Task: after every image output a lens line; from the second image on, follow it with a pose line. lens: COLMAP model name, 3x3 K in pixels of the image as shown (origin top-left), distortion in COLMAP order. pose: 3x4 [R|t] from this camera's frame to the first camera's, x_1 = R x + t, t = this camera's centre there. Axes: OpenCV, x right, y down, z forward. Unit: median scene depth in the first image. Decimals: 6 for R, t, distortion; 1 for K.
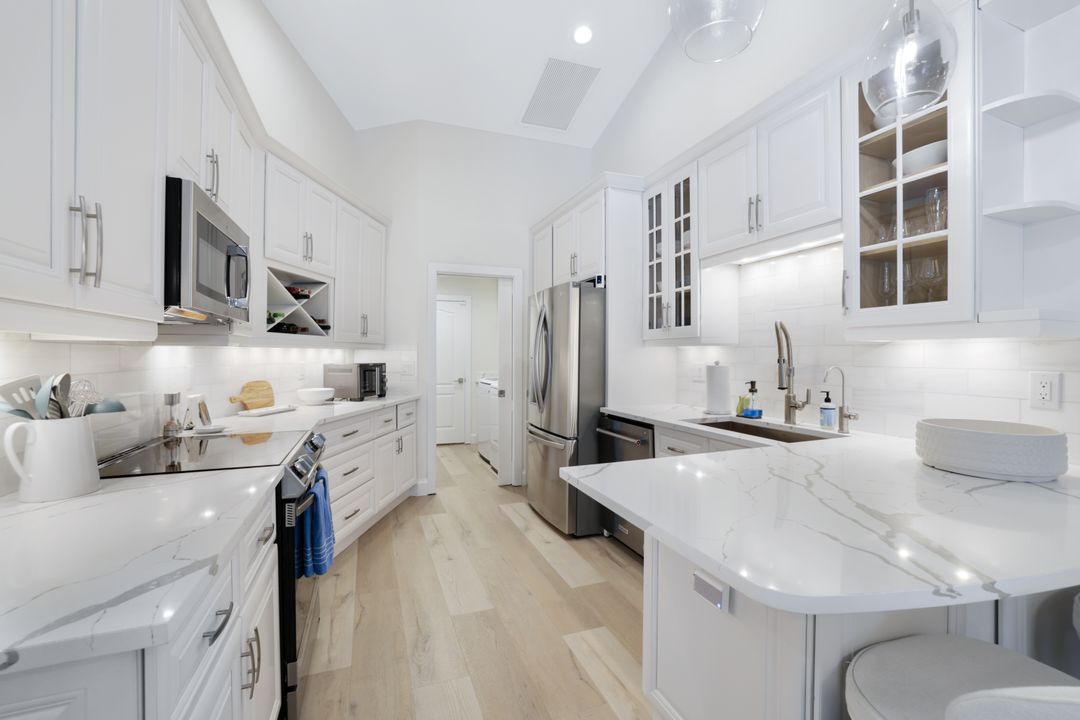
lens RADIAL K [[468.3, 0, 547.9], [0, 468.3, 354.4], [0, 0, 1]] dist [-0.016995, 0.004300]
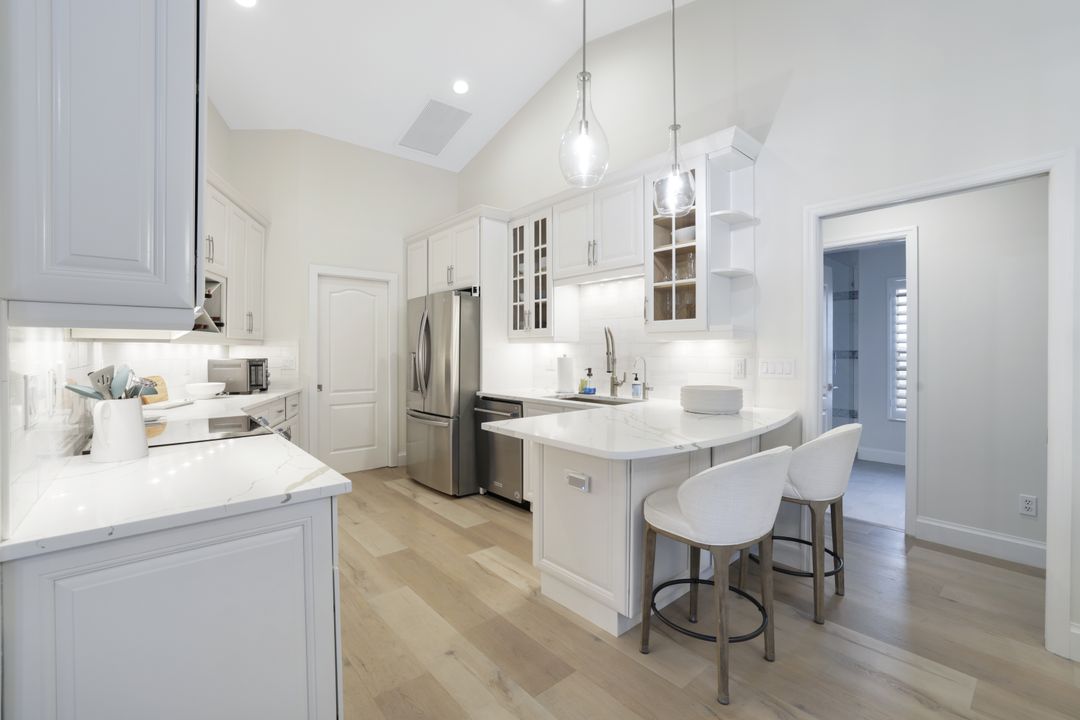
lens RADIAL K [[476.7, 0, 541.8], [0, 476.7, 352.5], [0, 0, 1]] dist [0.000418, 0.000085]
pose [[0.941459, -0.004752, 0.337094, -0.177329], [0.003063, 0.999980, 0.005543, 0.001602], [-0.337114, -0.004186, 0.941455, -0.299906]]
